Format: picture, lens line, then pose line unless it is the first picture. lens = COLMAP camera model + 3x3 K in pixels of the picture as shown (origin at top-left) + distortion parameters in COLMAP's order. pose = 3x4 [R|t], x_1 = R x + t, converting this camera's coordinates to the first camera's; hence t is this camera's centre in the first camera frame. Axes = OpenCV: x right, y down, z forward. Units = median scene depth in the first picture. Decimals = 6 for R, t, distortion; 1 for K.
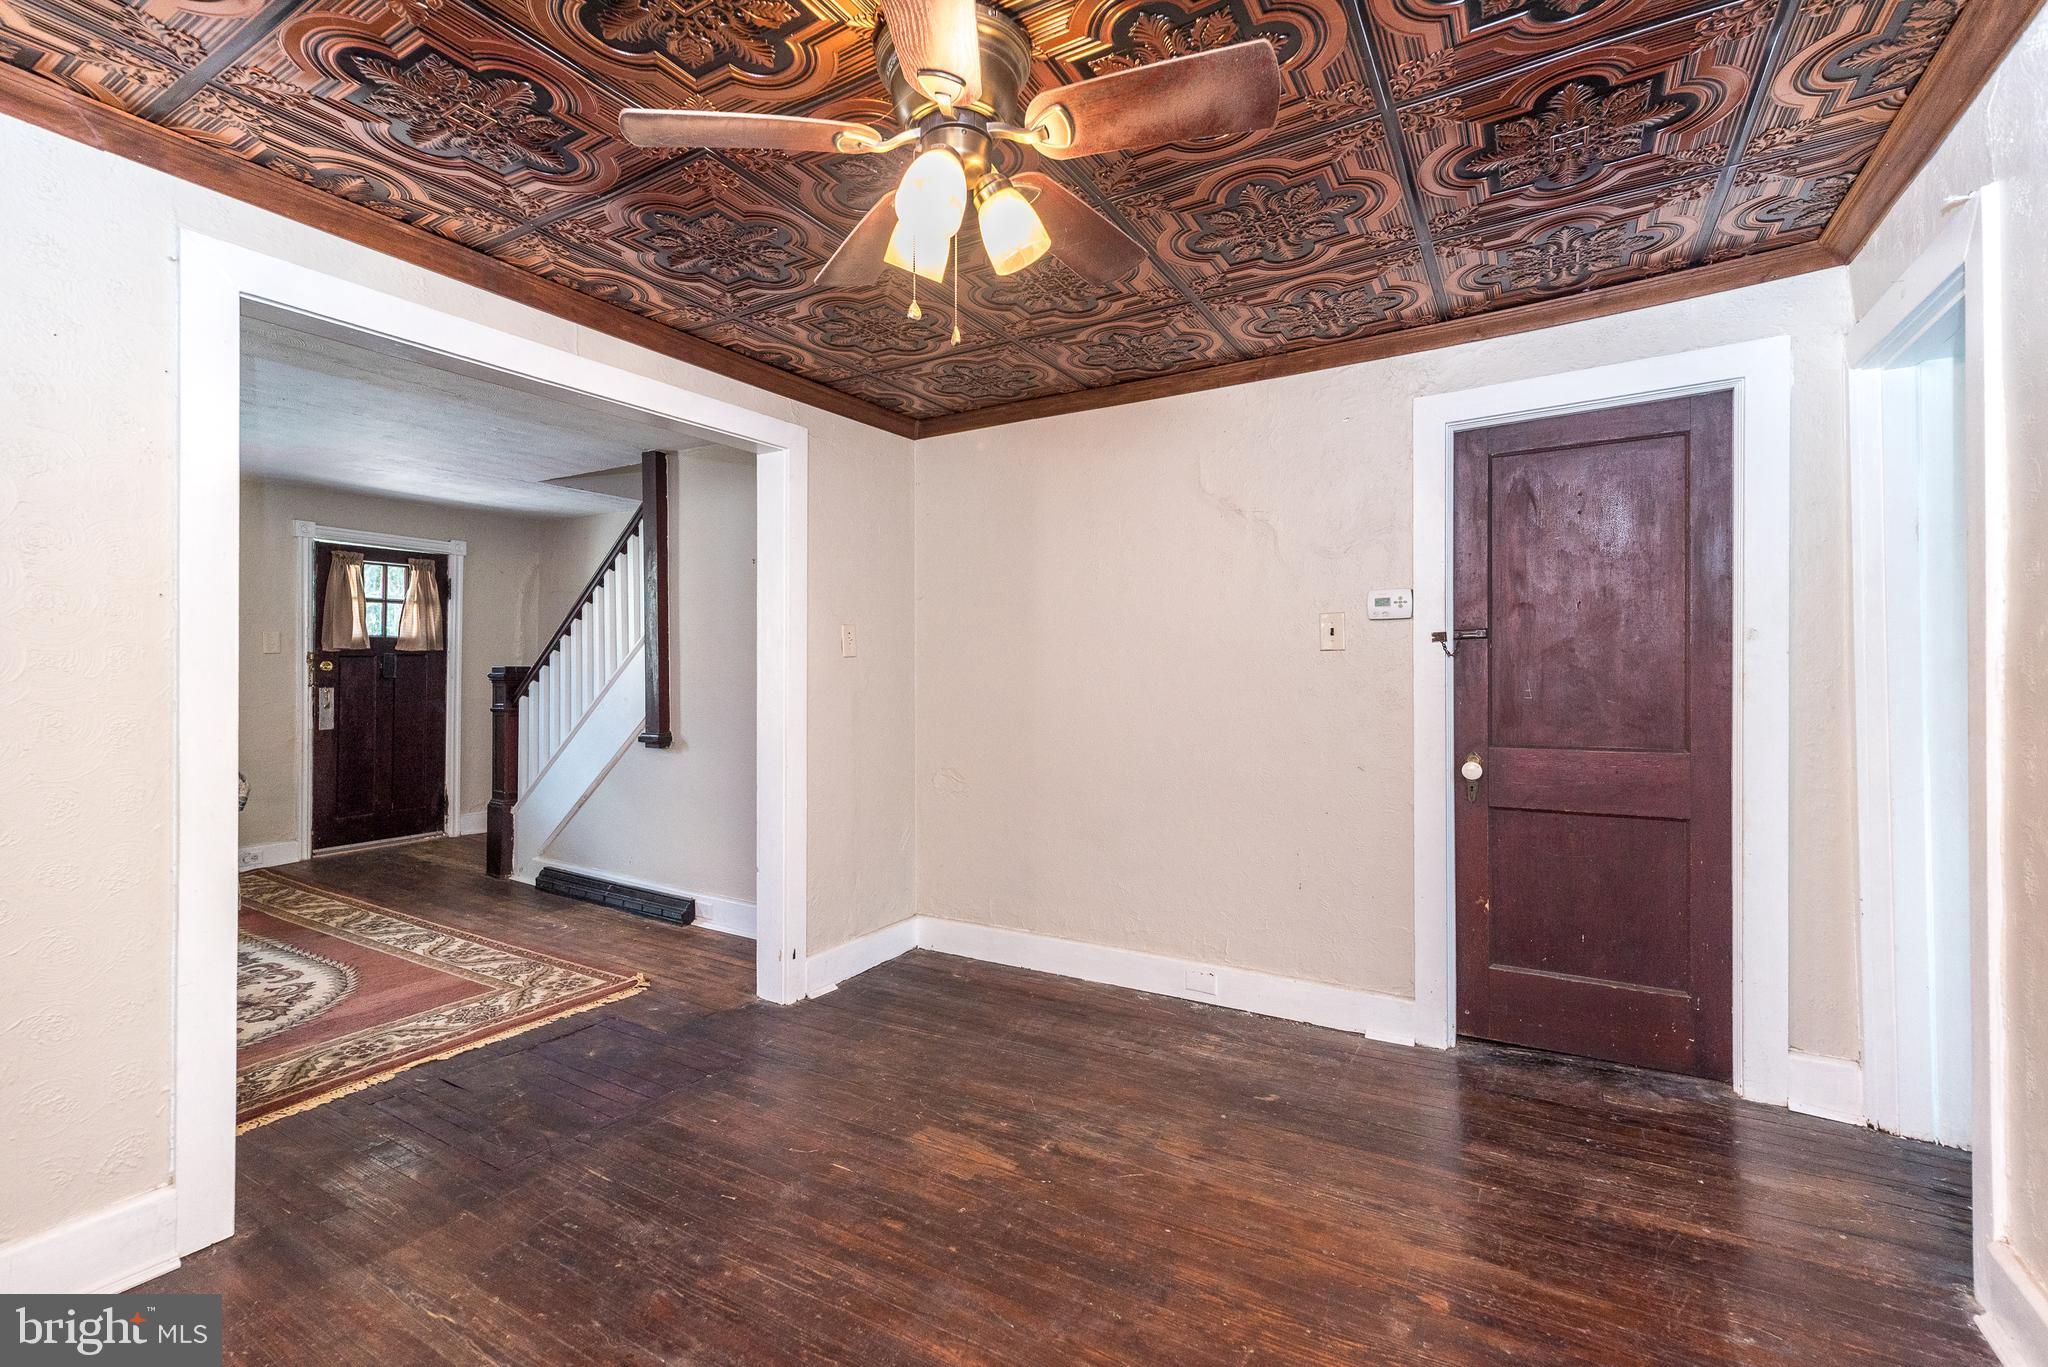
lens RADIAL K [[868.9, 0, 1021.0], [0, 868.9, 662.3], [0, 0, 1]] dist [0.014104, -0.000053]
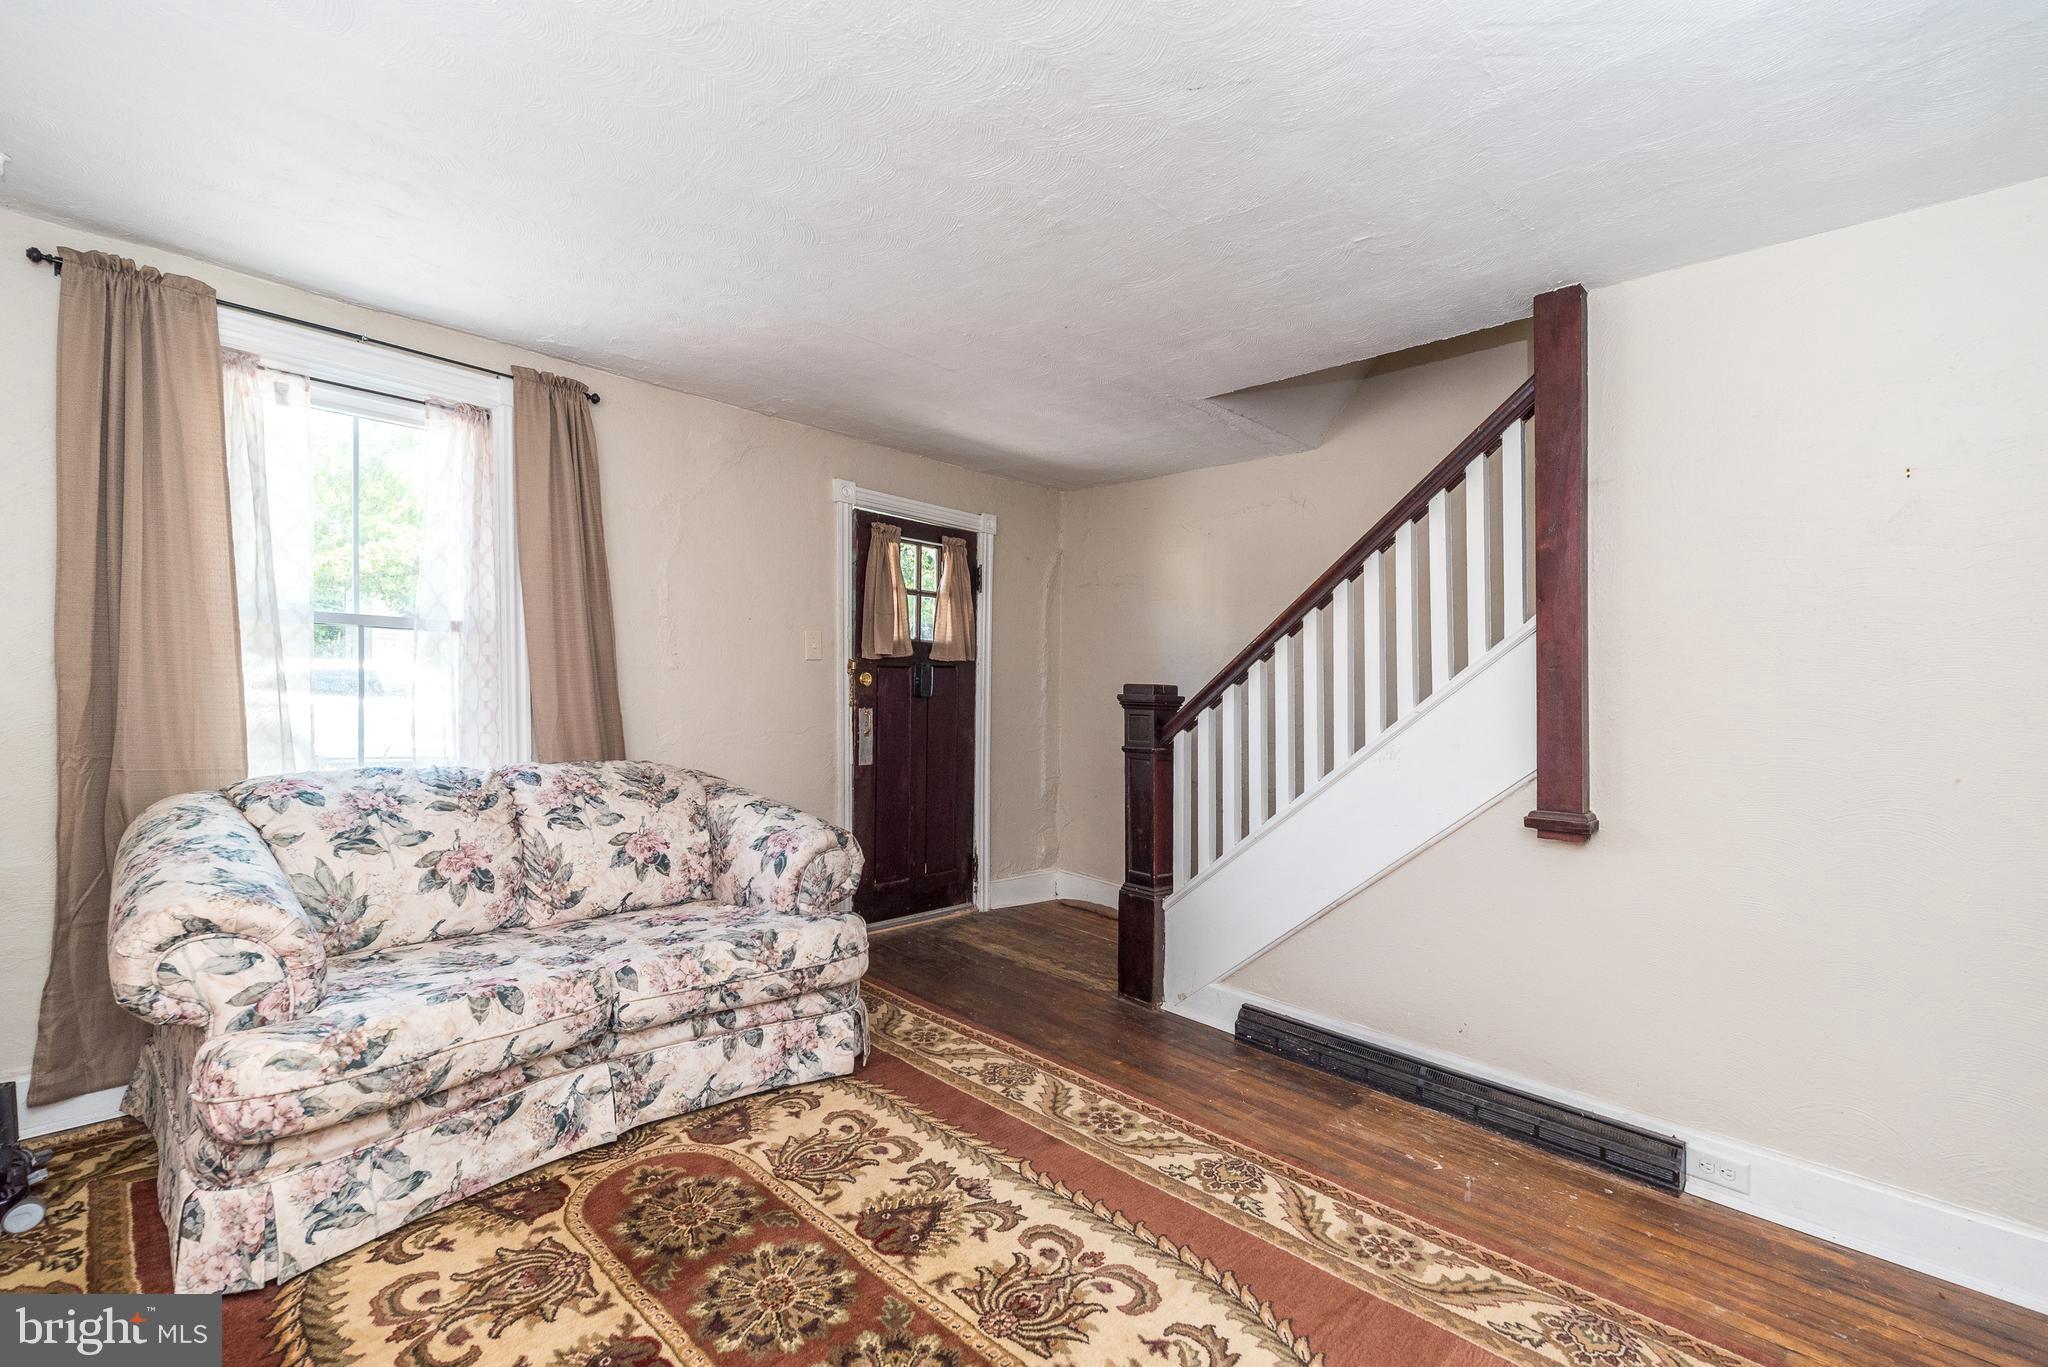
lens RADIAL K [[868.9, 0, 1028.1], [0, 868.9, 694.8], [0, 0, 1]] dist [0.014104, -0.000053]
pose [[0.976824, 0.023357, -0.212765, -0.504499], [-0.021689, 0.999713, 0.010171, 0.007446], [0.212941, -0.005321, 0.977050, 0.315754]]
